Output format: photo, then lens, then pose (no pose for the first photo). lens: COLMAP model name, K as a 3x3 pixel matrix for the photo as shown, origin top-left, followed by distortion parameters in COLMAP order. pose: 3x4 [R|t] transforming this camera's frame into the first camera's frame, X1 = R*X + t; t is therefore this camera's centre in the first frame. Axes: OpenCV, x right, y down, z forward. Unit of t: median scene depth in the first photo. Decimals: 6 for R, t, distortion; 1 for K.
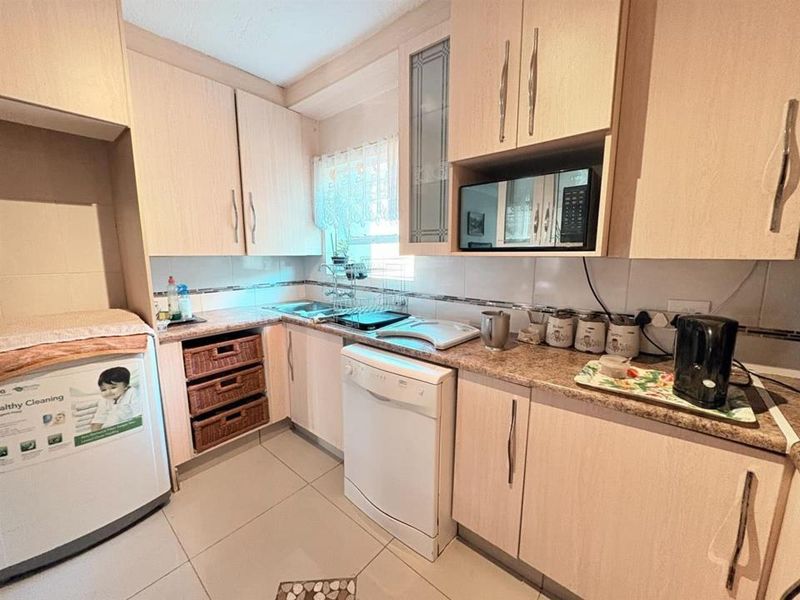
lens RADIAL K [[319.2, 0, 398.7], [0, 319.2, 298.6], [0, 0, 1]] dist [0.000268, -0.000122]
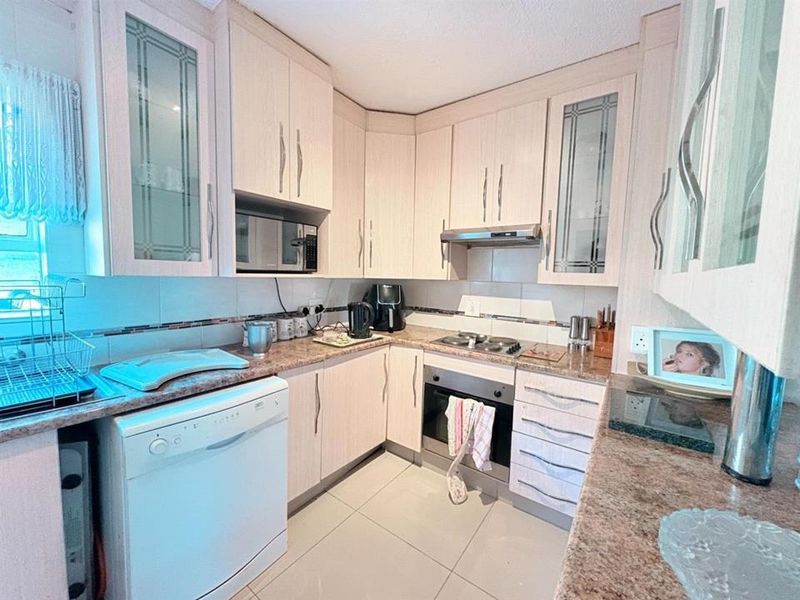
lens RADIAL K [[319.2, 0, 399.5], [0, 319.2, 299.6], [0, 0, 1]] dist [0.000268, -0.000122]
pose [[-0.079943, -0.081505, 0.993462, -0.946267], [0.116722, 0.989030, 0.090534, -0.096165], [-0.989942, 0.123196, -0.069553, 0.571941]]
